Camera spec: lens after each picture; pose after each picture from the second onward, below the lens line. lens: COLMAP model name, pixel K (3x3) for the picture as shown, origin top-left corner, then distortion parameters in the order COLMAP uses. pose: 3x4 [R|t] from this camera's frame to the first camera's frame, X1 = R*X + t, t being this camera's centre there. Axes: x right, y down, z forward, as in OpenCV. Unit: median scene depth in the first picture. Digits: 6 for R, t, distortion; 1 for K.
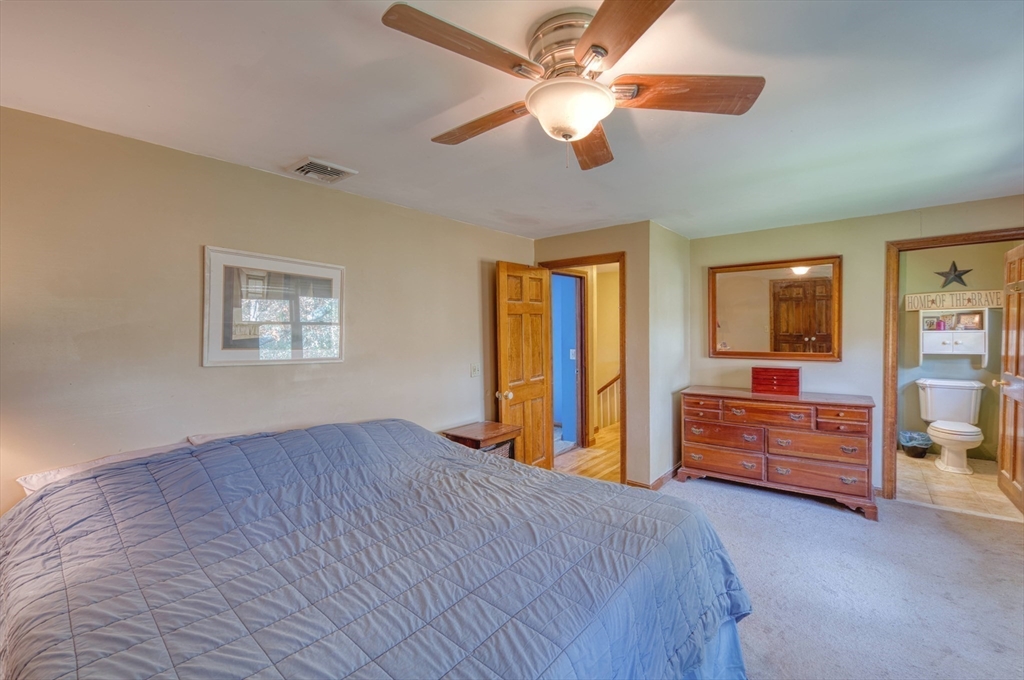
lens RADIAL K [[429.7, 0, 510.3], [0, 429.7, 337.5], [0, 0, 1]] dist [0.003127, -0.000764]
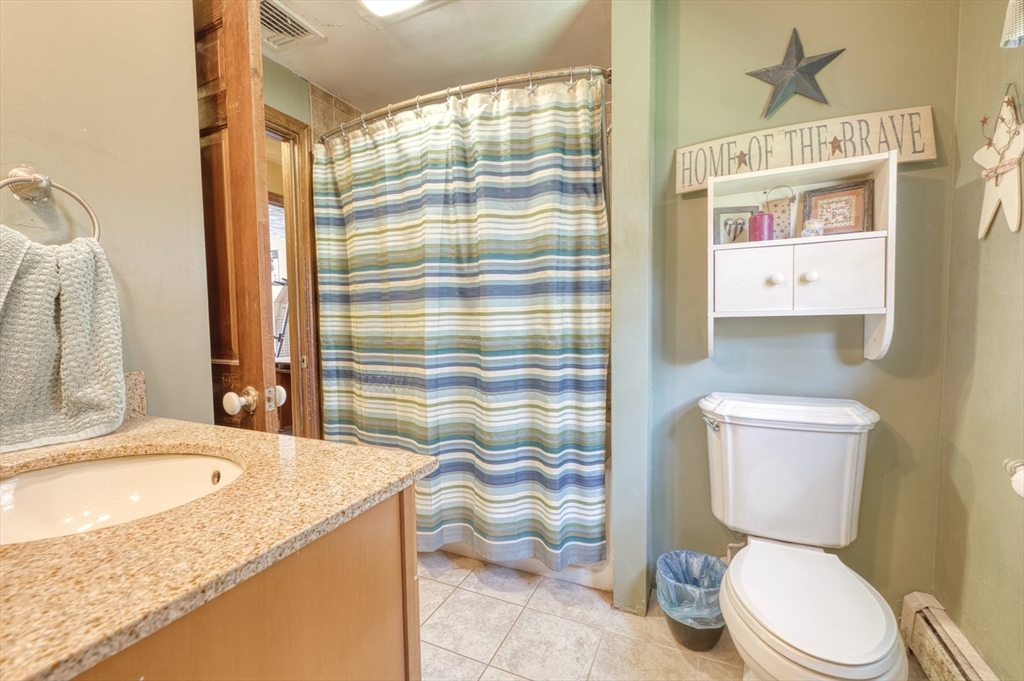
lens RADIAL K [[429.7, 0, 507.0], [0, 429.7, 343.8], [0, 0, 1]] dist [0.003127, -0.000764]
pose [[0.961646, -0.020076, 0.273557, 0.724503], [0.011273, 0.999368, 0.033714, 0.044183], [-0.274061, -0.029338, 0.961265, 0.737484]]
